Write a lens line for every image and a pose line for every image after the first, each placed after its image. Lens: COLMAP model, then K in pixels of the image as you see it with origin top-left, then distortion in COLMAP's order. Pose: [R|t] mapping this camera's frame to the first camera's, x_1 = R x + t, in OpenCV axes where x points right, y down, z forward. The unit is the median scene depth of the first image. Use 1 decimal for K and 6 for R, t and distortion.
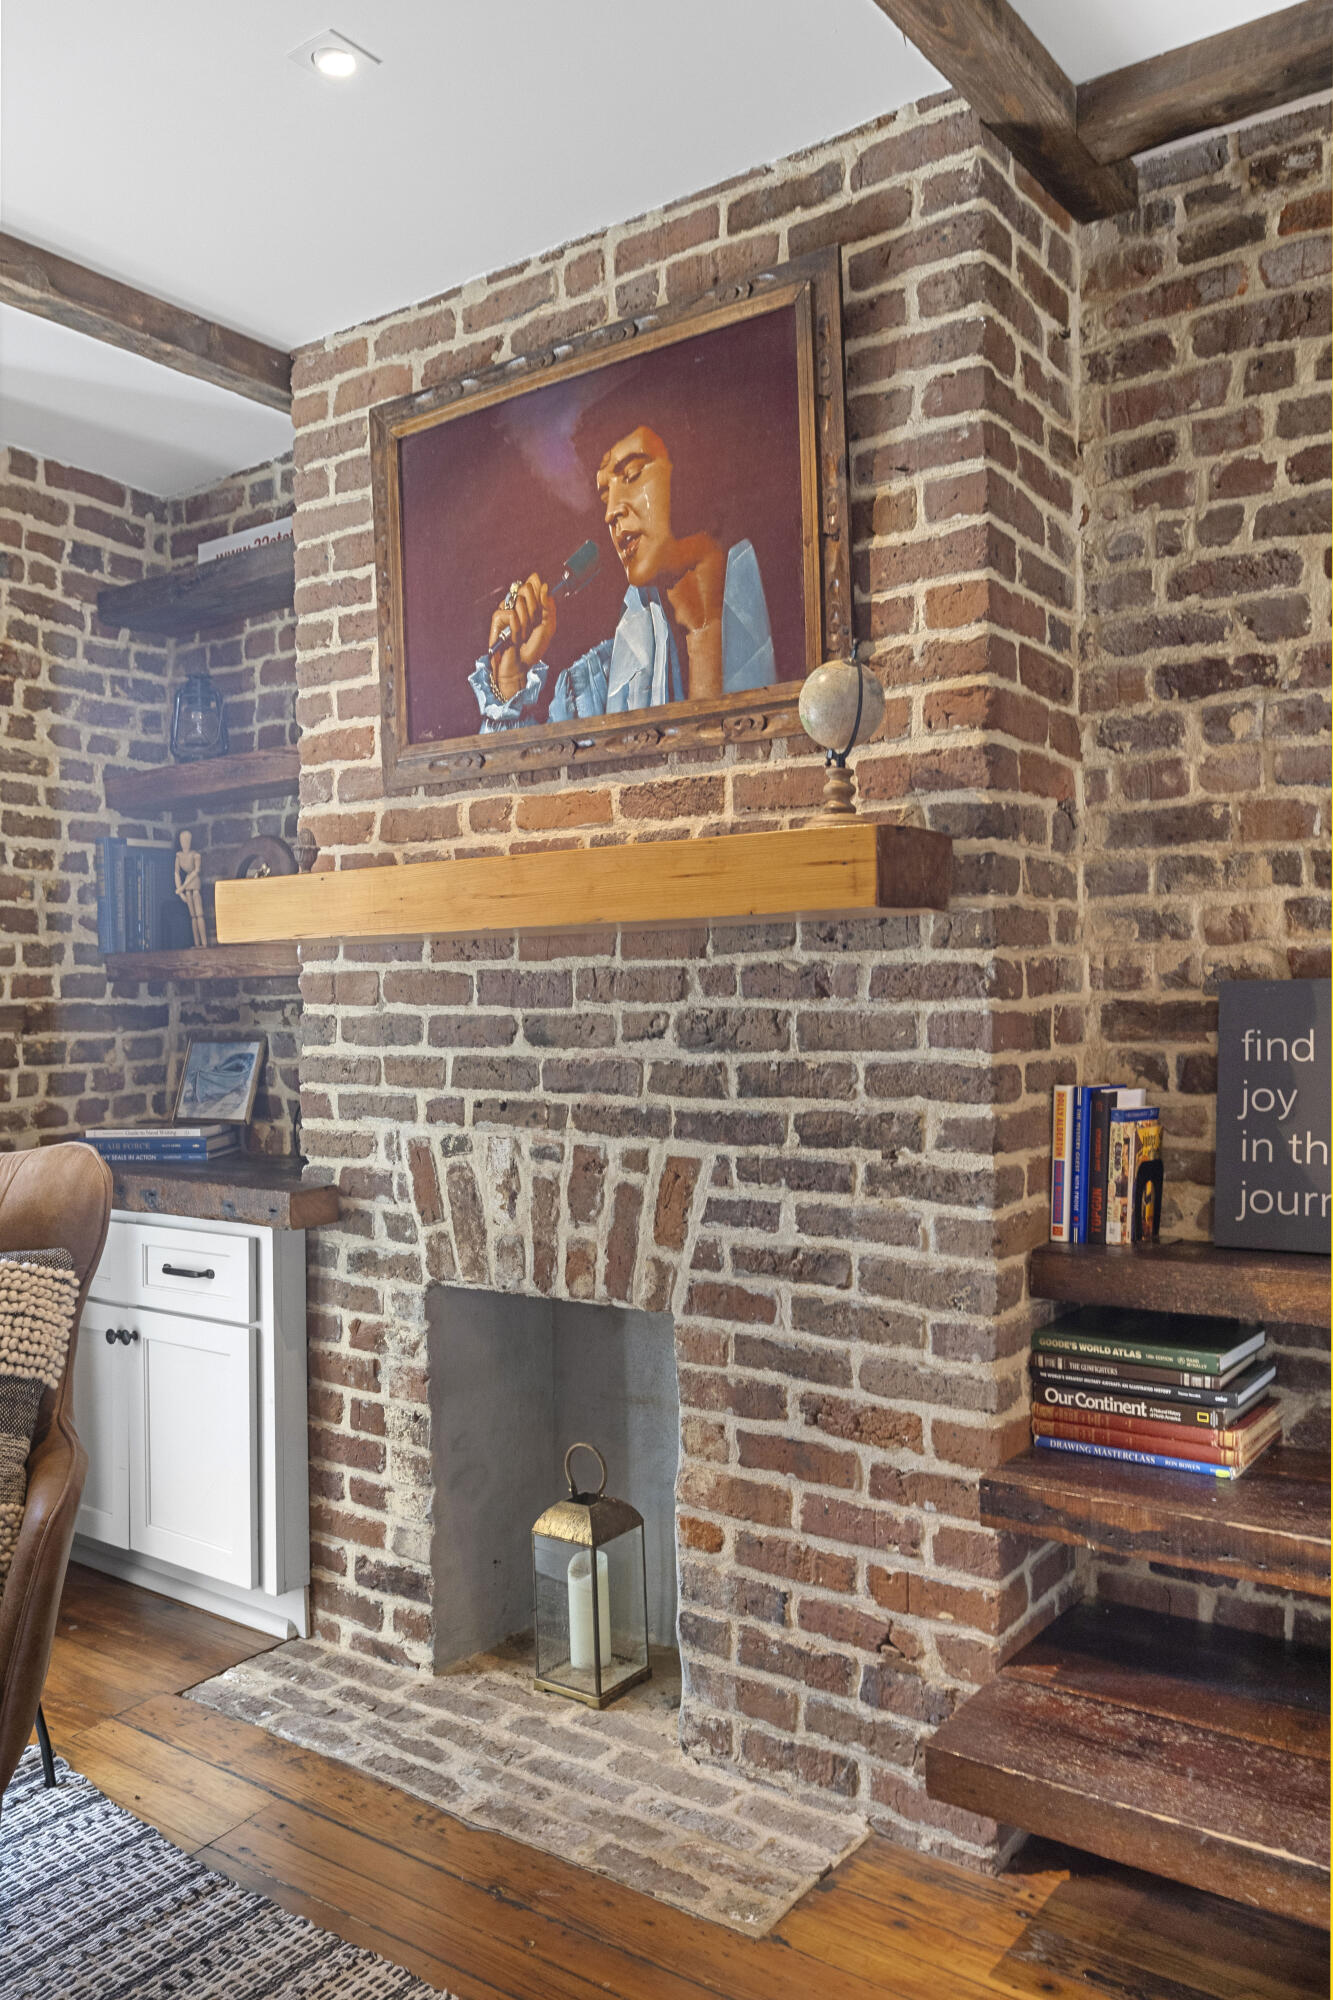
lens RADIAL K [[1510.0, 0, 669.3], [0, 1510.0, 1004.8], [0, 0, 1]] dist [0.003637, -0.004972]
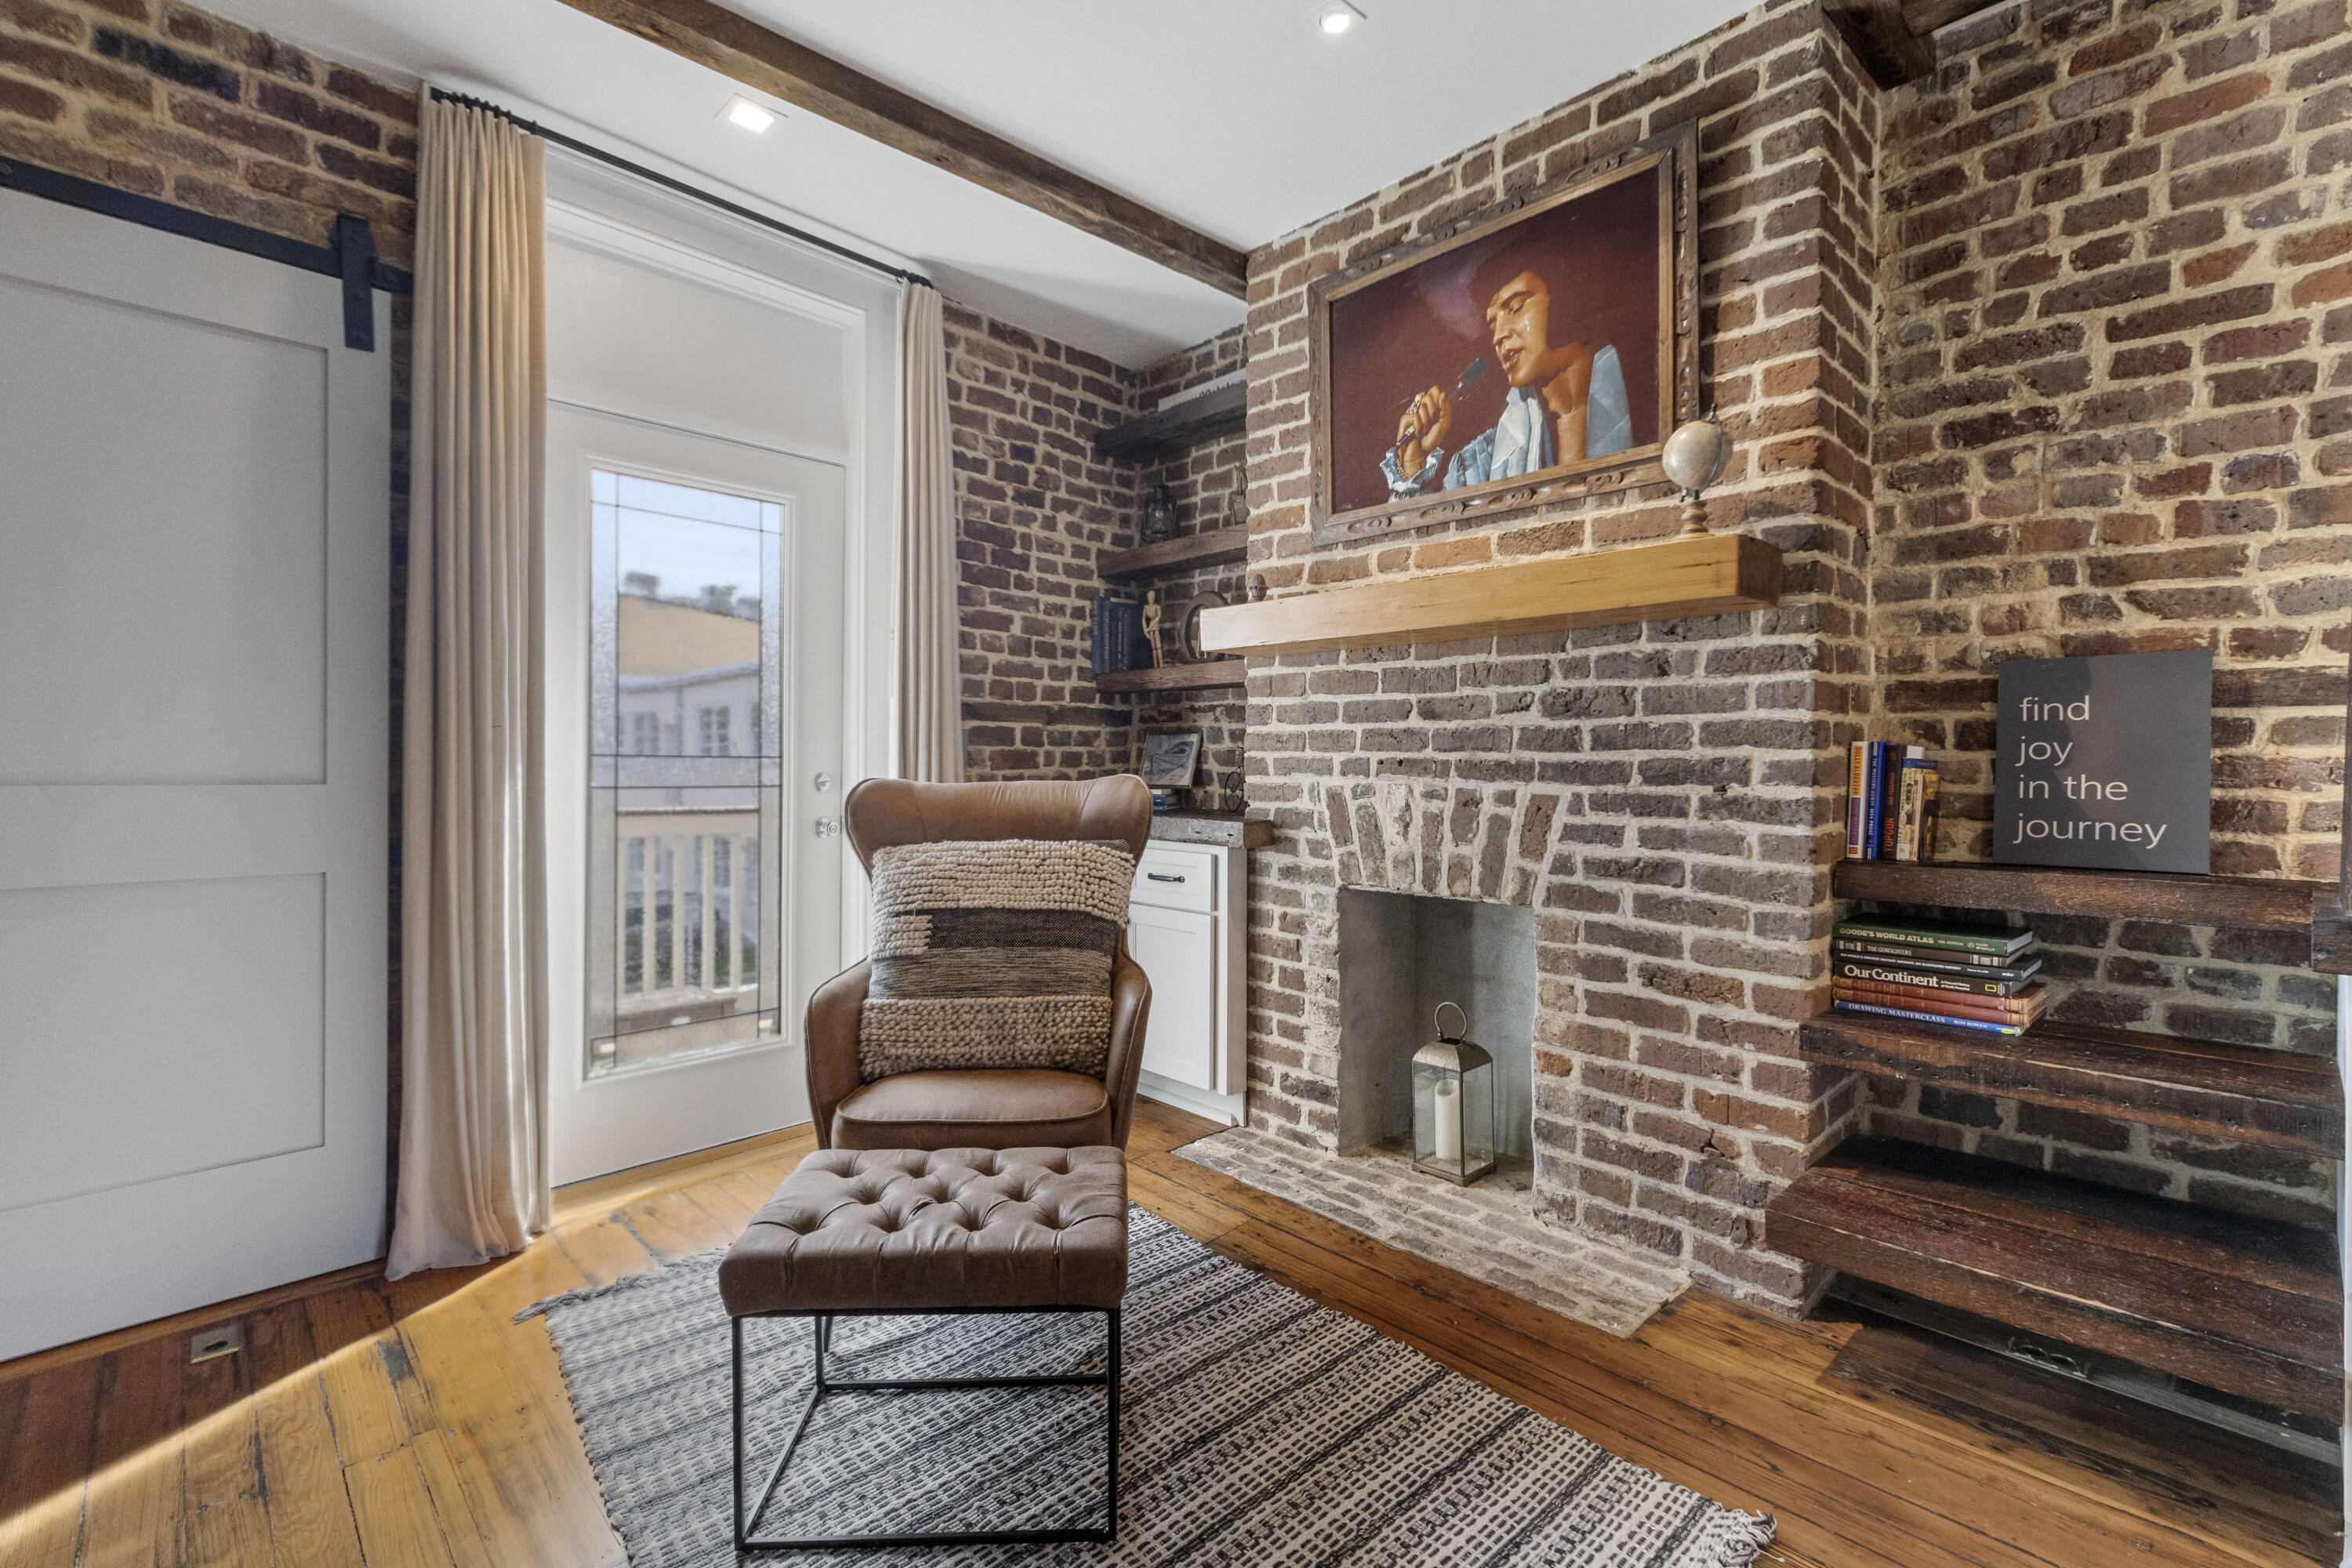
lens RADIAL K [[1056.4, 0, 1168.4], [0, 1056.4, 773.9], [0, 0, 1]] dist [0.004052, -0.001788]
pose [[0.980433, 0.020881, -0.195742, -0.148487], [-0.018805, 0.999746, 0.012461, 0.079662], [0.195953, -0.008536, 0.980576, -0.030017]]
